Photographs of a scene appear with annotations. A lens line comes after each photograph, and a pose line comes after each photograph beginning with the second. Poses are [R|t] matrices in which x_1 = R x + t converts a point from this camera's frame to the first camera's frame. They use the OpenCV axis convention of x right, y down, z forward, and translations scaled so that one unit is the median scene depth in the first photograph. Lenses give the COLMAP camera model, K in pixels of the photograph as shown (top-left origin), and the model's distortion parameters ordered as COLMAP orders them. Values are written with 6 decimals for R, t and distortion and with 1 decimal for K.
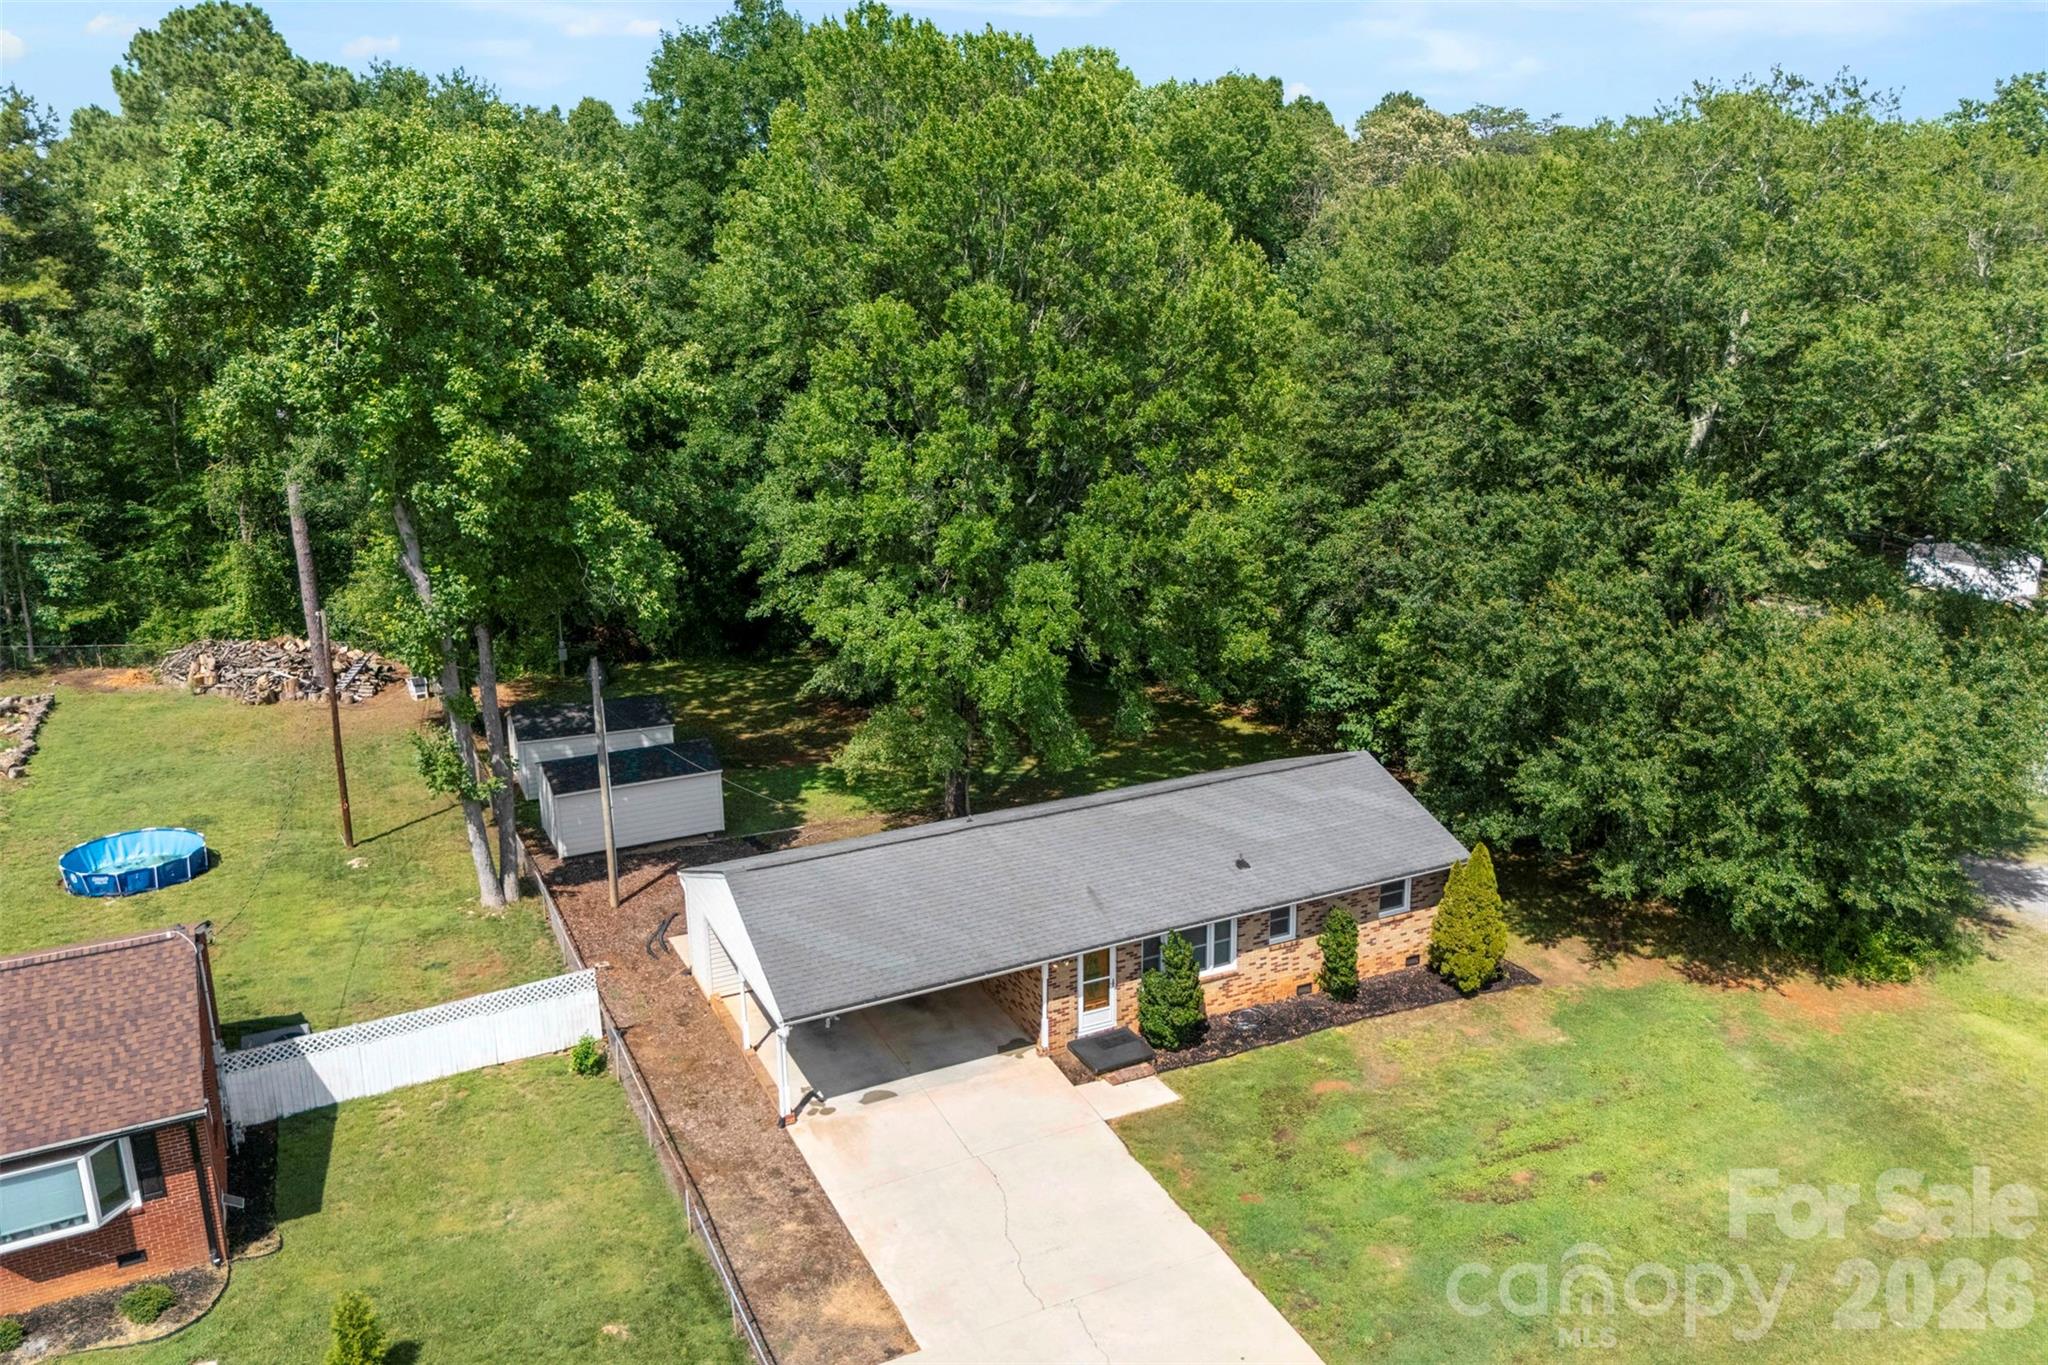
lens RADIAL K [[1501.6, 0, 1036.3], [0, 1501.6, 686.2], [0, 0, 1]] dist [0.081891, -0.086212]
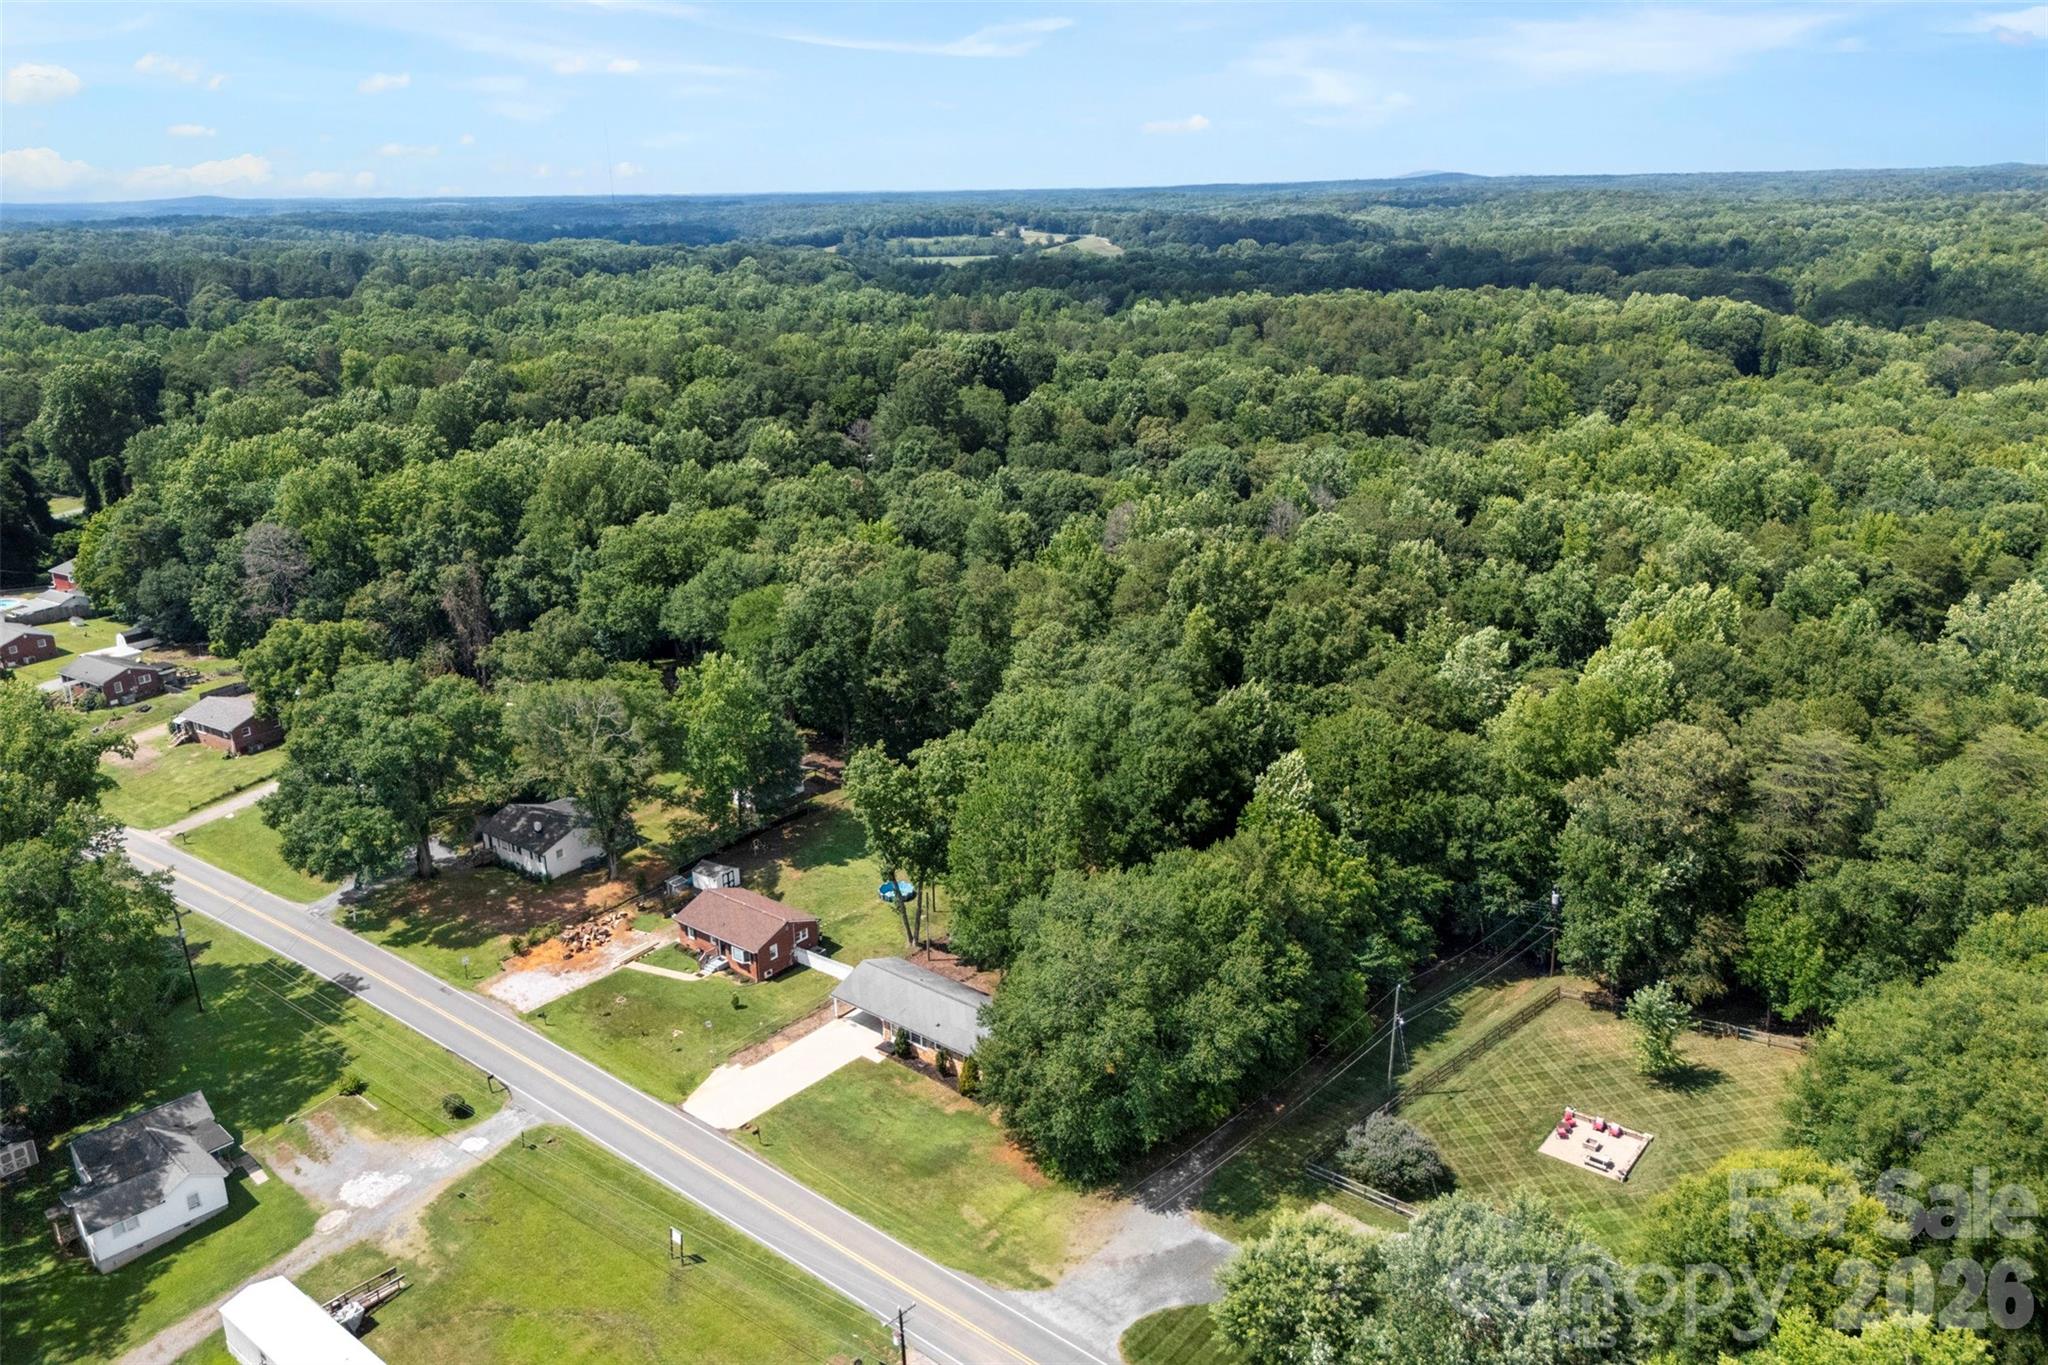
lens RADIAL K [[1501.6, 0, 1036.3], [0, 1501.6, 686.2], [0, 0, 1]] dist [0.081891, -0.086212]
pose [[0.416469, 0.290302, -0.861556, 3.035152], [-0.241272, 0.948962, 0.203125, -1.407143], [0.876551, 0.123274, 0.465255, -0.549828]]
